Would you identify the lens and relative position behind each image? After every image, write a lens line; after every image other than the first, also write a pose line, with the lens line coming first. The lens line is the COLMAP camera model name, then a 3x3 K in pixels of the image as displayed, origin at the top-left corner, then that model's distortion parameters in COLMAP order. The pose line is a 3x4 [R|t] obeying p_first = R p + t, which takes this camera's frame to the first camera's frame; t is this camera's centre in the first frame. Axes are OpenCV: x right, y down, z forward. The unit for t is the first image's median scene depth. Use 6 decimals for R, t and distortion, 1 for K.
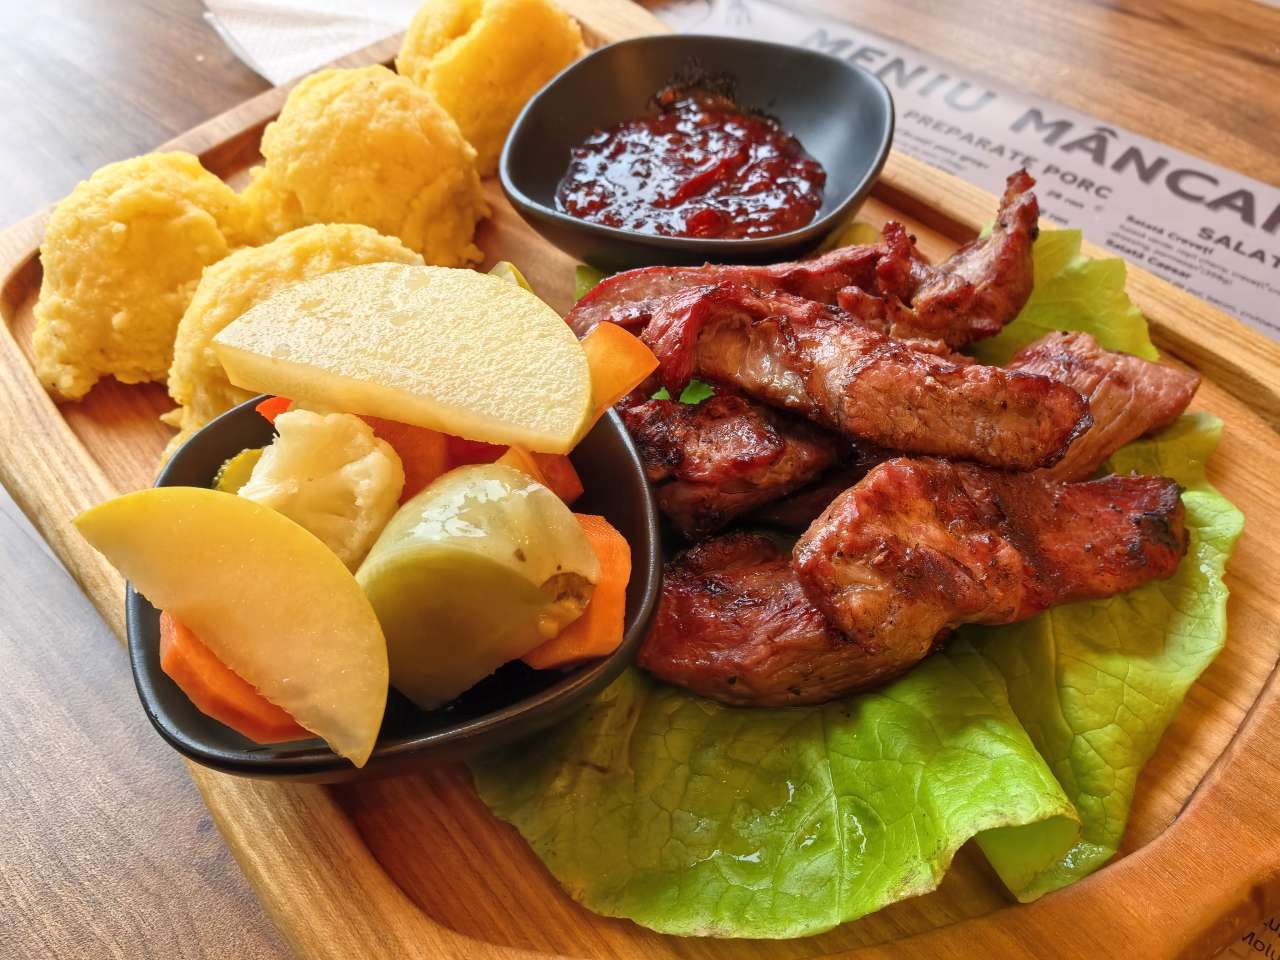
lens RADIAL K [[1004.4, 0, 640.0], [0, 1004.4, 480.0], [0, 0, 1]] dist [0.003496, 0.001158]
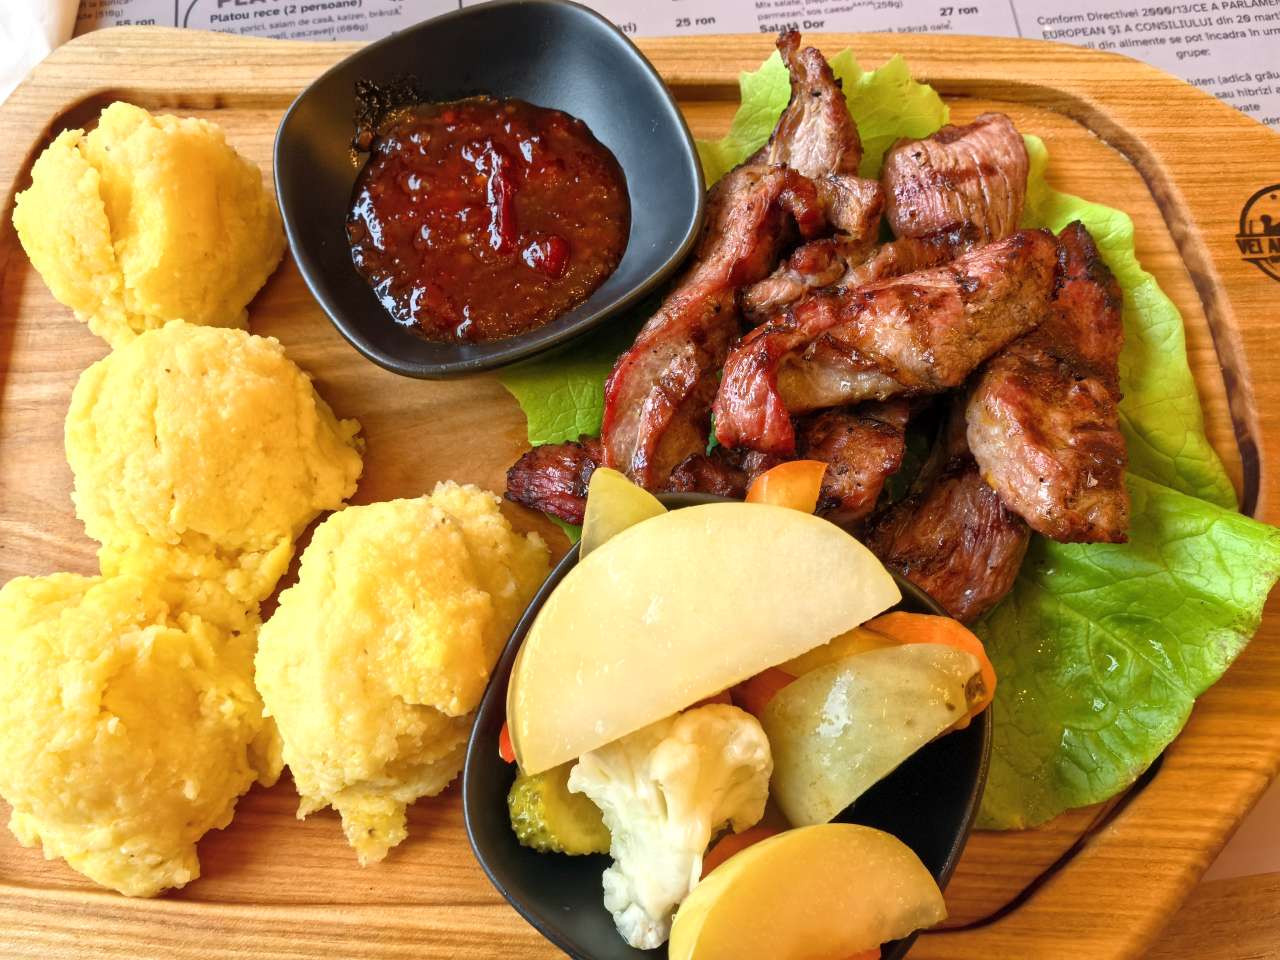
lens RADIAL K [[1004.4, 0, 640.0], [0, 1004.4, 480.0], [0, 0, 1]] dist [0.003496, 0.001158]
pose [[0.686763, -0.681903, 0.251726, -0.370318], [0.566794, 0.719190, 0.401885, -0.602228], [-0.455085, -0.133323, 0.880411, 0.140976]]
